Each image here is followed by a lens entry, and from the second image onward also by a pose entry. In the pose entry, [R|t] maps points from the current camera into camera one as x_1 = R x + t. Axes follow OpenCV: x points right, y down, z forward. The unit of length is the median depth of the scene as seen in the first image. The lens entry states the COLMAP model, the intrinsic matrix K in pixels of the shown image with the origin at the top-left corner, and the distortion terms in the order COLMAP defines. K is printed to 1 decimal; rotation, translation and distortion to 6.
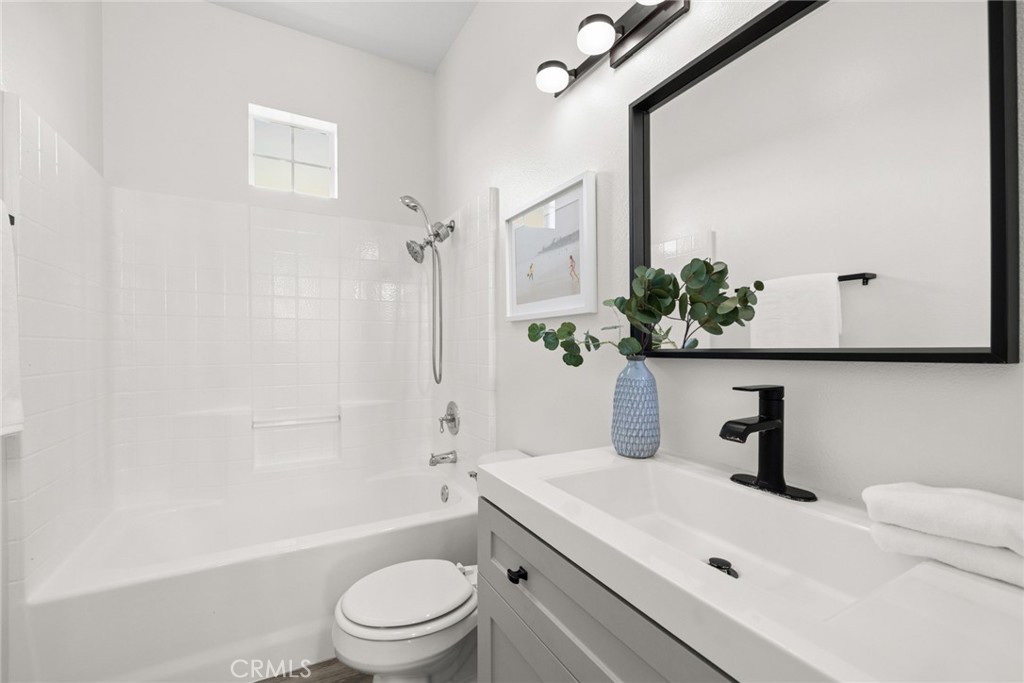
lens RADIAL K [[438.4, 0, 508.1], [0, 438.4, 339.2], [0, 0, 1]] dist [-0.000190, -0.000988]
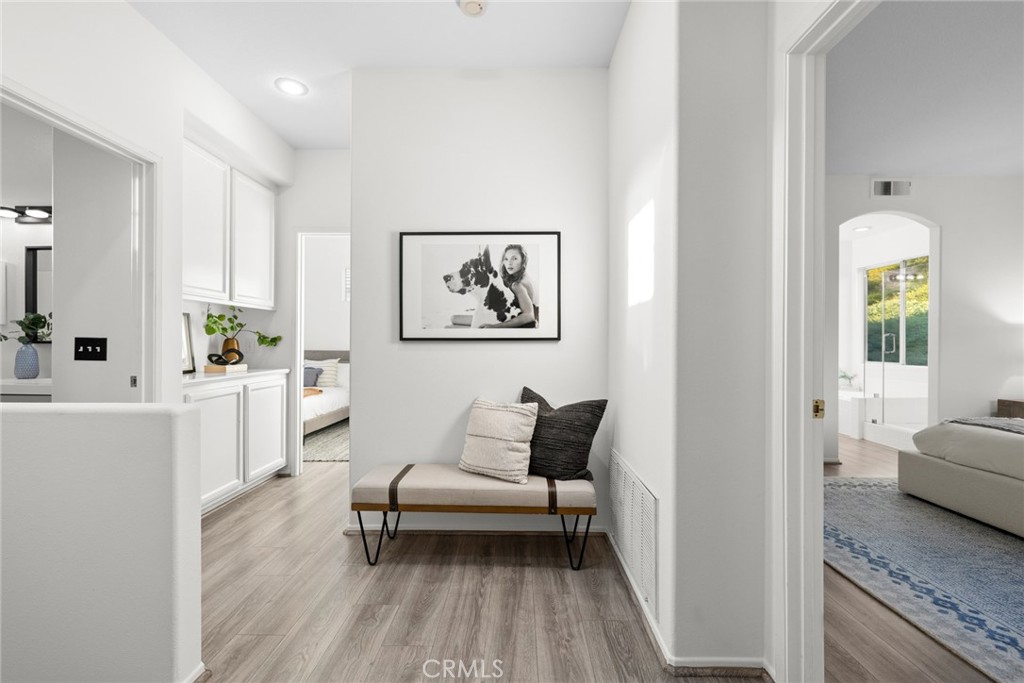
lens RADIAL K [[438.4, 0, 508.1], [0, 438.4, 339.2], [0, 0, 1]] dist [-0.000190, -0.000988]
pose [[0.490522, 0.004753, 0.871416, -0.300481], [-0.017075, 0.999846, 0.004158, -0.022912], [-0.871262, -0.016919, 0.490527, -1.438017]]
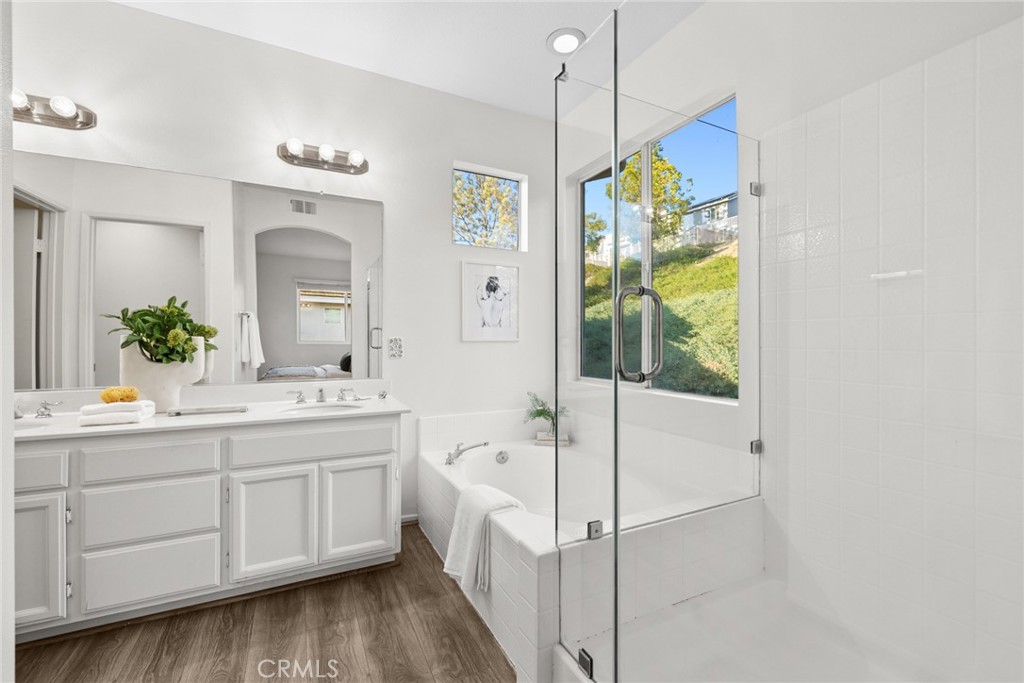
lens RADIAL K [[438.4, 0, 508.1], [0, 438.4, 339.2], [0, 0, 1]] dist [-0.000190, -0.000988]
pose [[0.028719, 0.001943, 0.999586, 2.103839], [-0.012992, 0.999914, -0.001570, -0.015411], [-0.999503, -0.012942, 0.028742, -1.905997]]
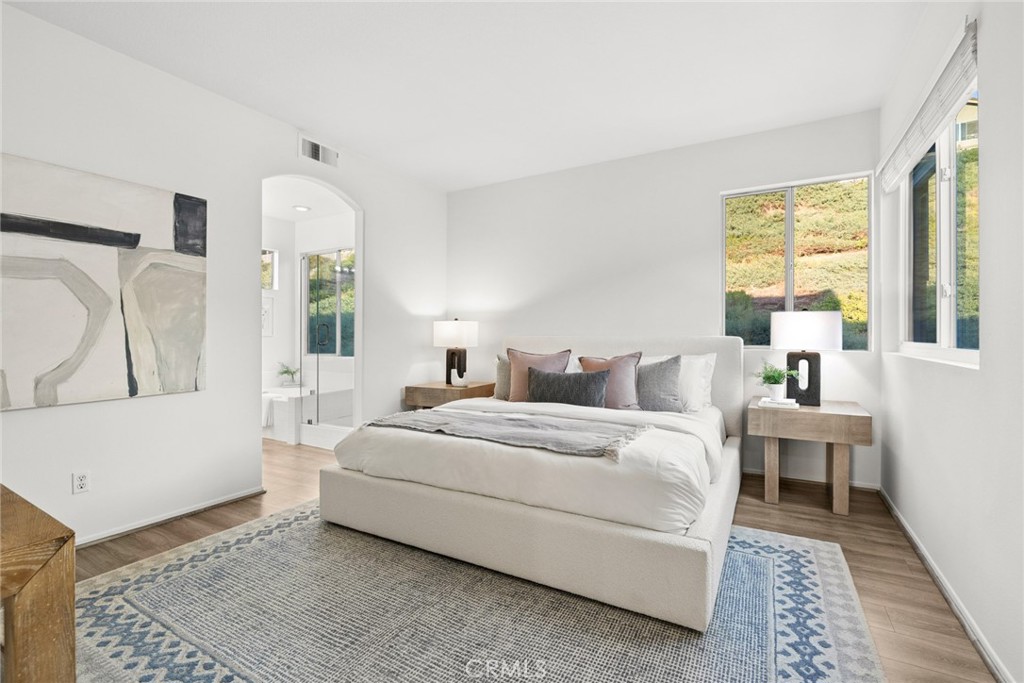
lens RADIAL K [[461.7, 0, 510.4], [0, 461.7, 332.0], [0, 0, 1]] dist [-0.001584, -0.000299]
pose [[-0.527258, 0.003459, 0.849698, 0.324840], [-0.009859, 0.999899, -0.010188, -0.022180], [-0.849648, -0.013749, -0.527171, -1.646105]]
